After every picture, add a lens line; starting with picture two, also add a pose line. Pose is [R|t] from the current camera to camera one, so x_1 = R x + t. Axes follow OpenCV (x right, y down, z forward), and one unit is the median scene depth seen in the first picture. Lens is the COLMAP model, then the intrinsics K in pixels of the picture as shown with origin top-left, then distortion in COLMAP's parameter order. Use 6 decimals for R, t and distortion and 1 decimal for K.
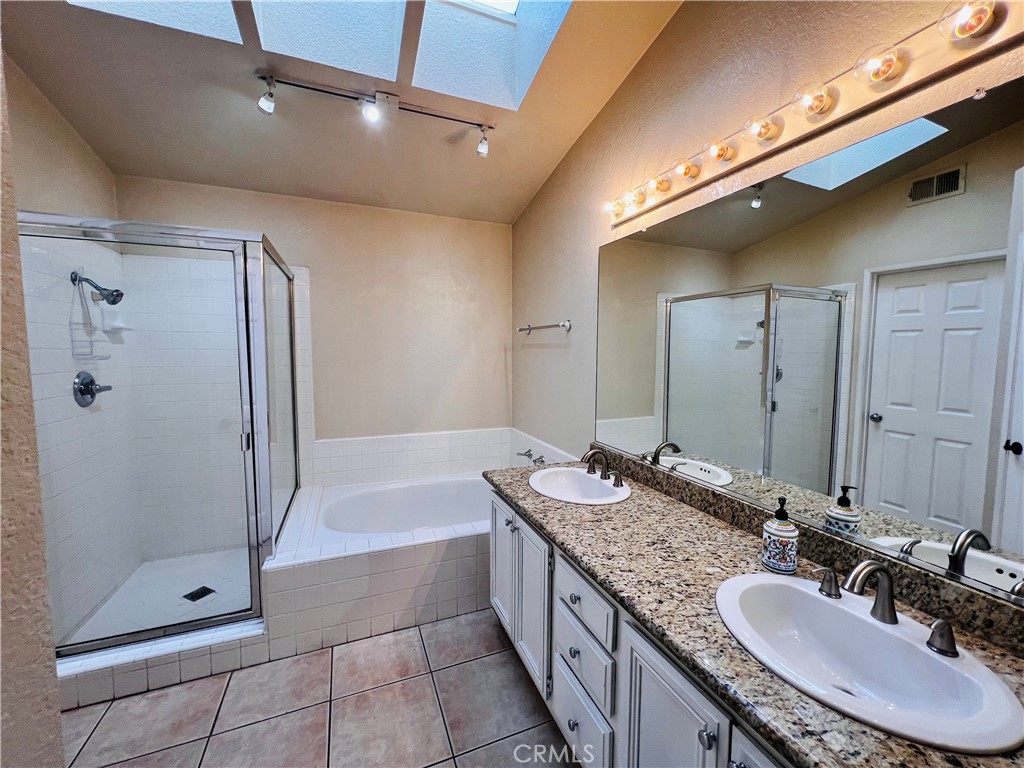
lens RADIAL K [[409.6, 0, 517.6], [0, 409.6, 383.7], [0, 0, 1]] dist [0.000159, -0.000419]
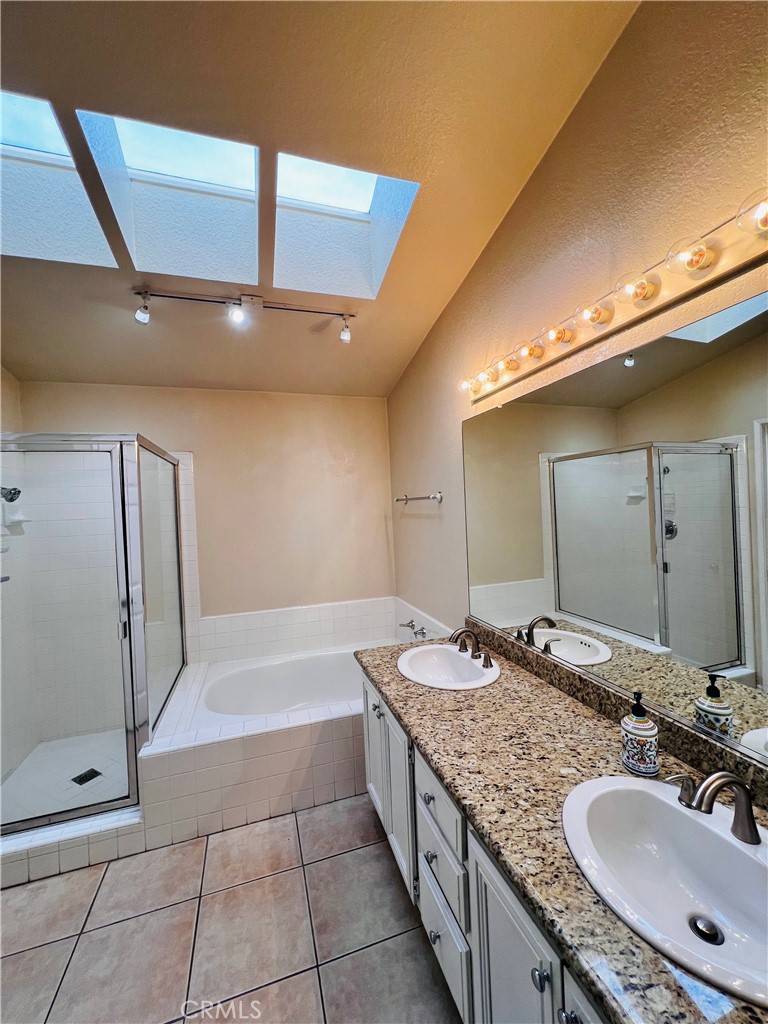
lens RADIAL K [[409.6, 0, 387.6], [0, 409.6, 513.8], [0, 0, 1]] dist [0.000159, -0.000419]
pose [[0.996496, -0.044715, -0.070687, 0.095157], [0.040000, 0.996967, -0.066756, -0.056763], [0.073457, 0.063695, 0.995262, -0.007265]]
